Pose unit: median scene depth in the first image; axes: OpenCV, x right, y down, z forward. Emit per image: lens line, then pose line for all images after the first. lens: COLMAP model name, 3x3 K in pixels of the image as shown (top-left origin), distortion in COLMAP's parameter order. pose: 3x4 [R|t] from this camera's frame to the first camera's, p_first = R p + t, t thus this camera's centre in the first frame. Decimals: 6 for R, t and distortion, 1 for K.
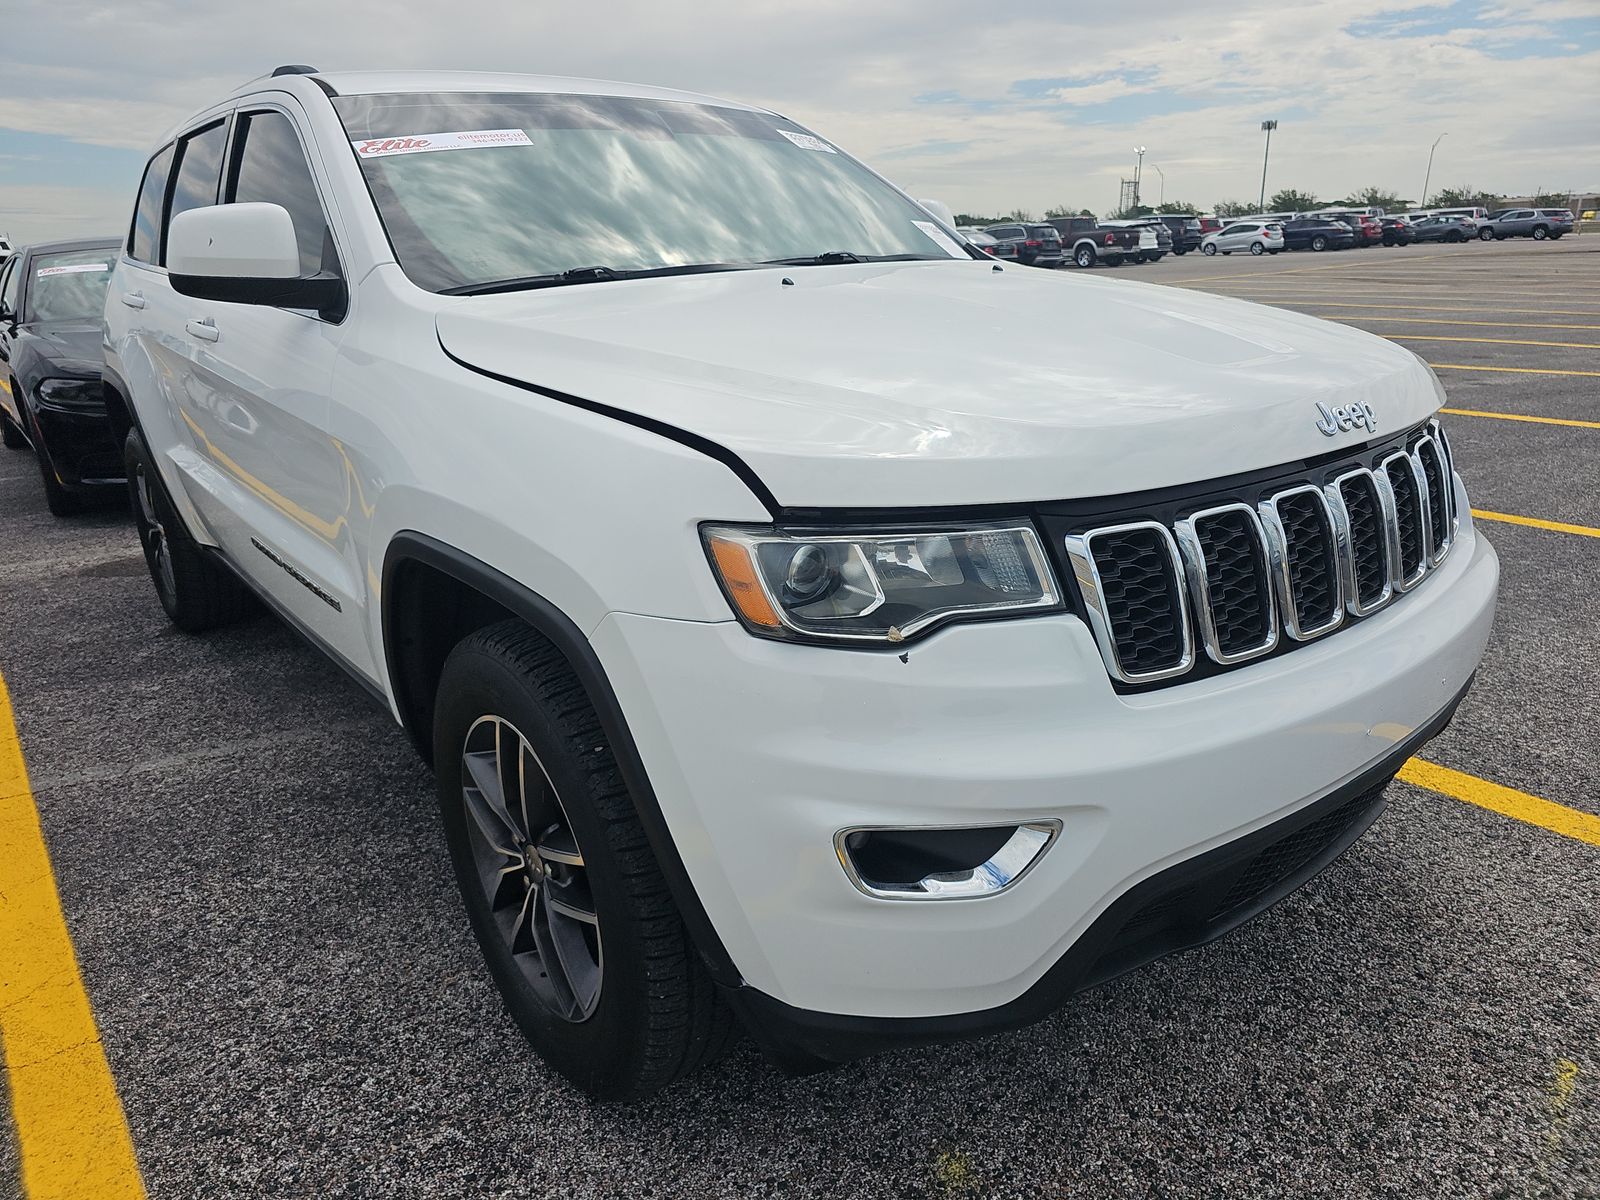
lens RADIAL K [[1046.8, 0, 800.0], [0, 1046.8, 600.0], [0, 0, 1]] dist [0.007177, 0.004073]
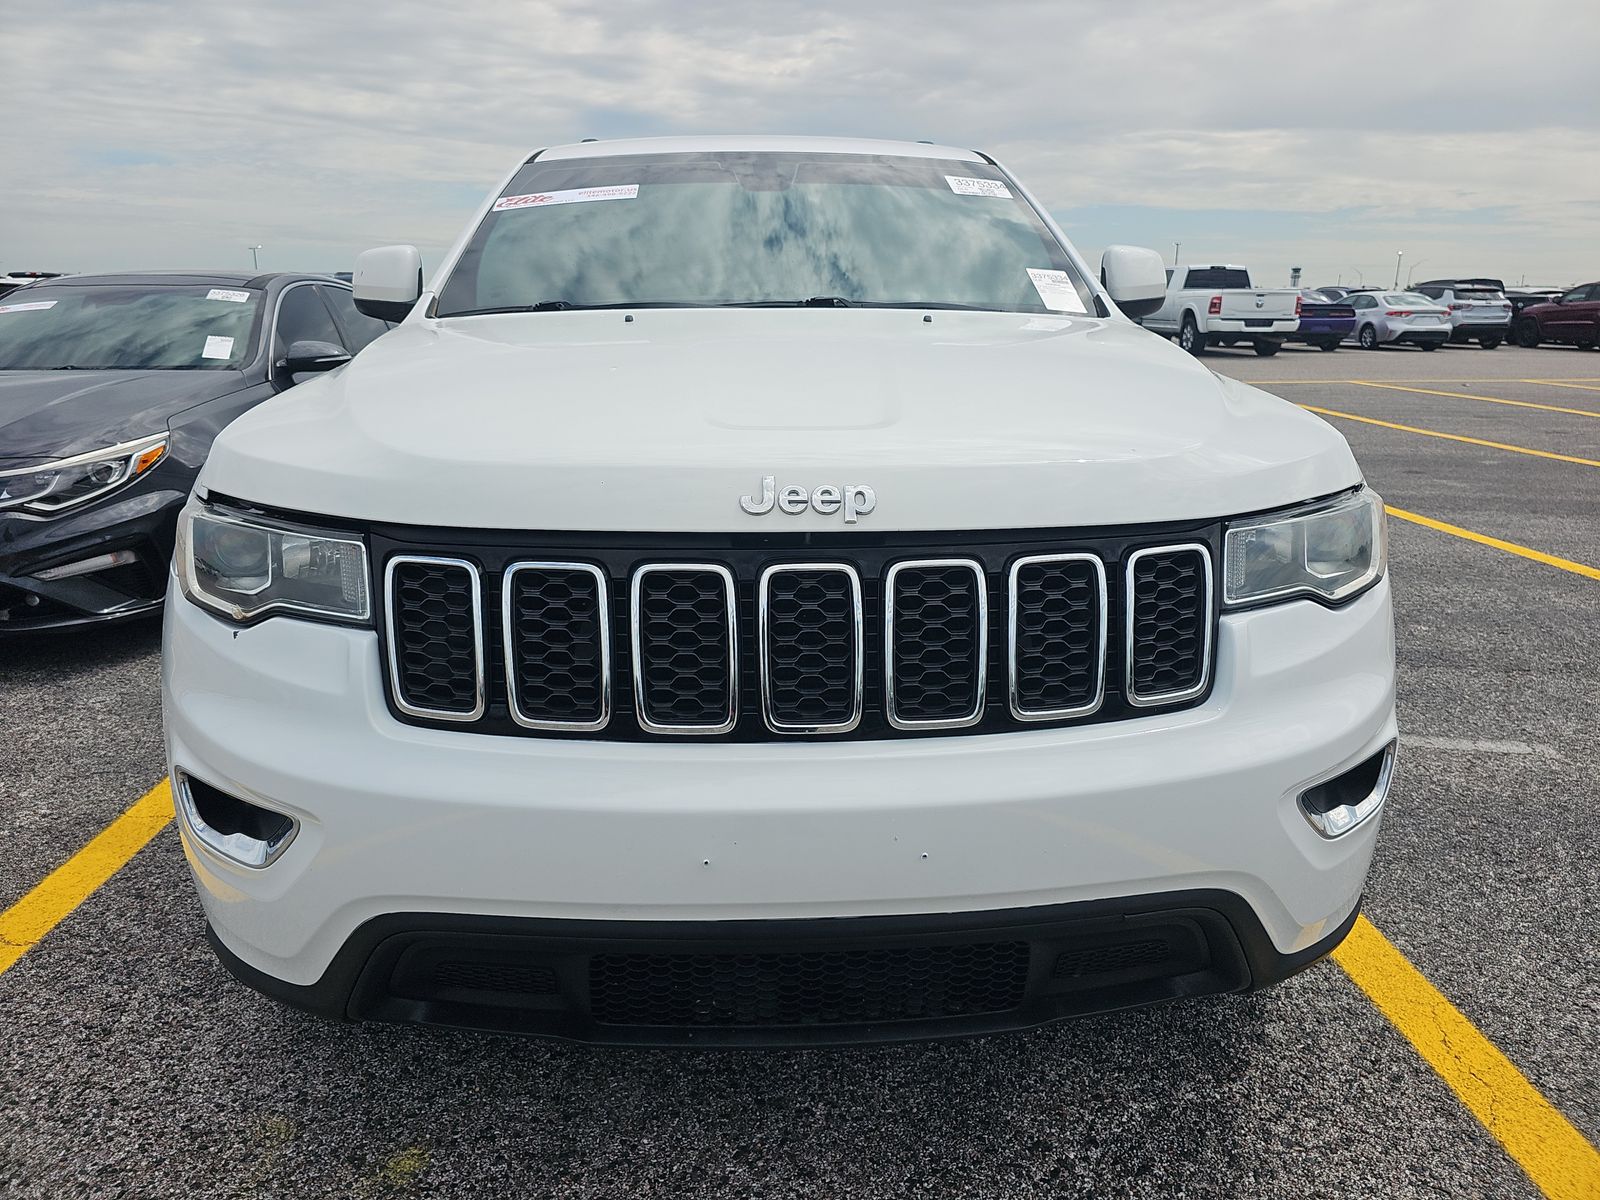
lens RADIAL K [[1065.8, 0, 800.0], [0, 1065.8, 600.0], [0, 0, 1]] dist [0.003784, 0.001724]
pose [[0.792348, 0.170778, -0.585678, 1.045507], [-0.194667, 0.980609, 0.022576, -0.106437], [0.578177, 0.096125, 0.810229, 0.345216]]
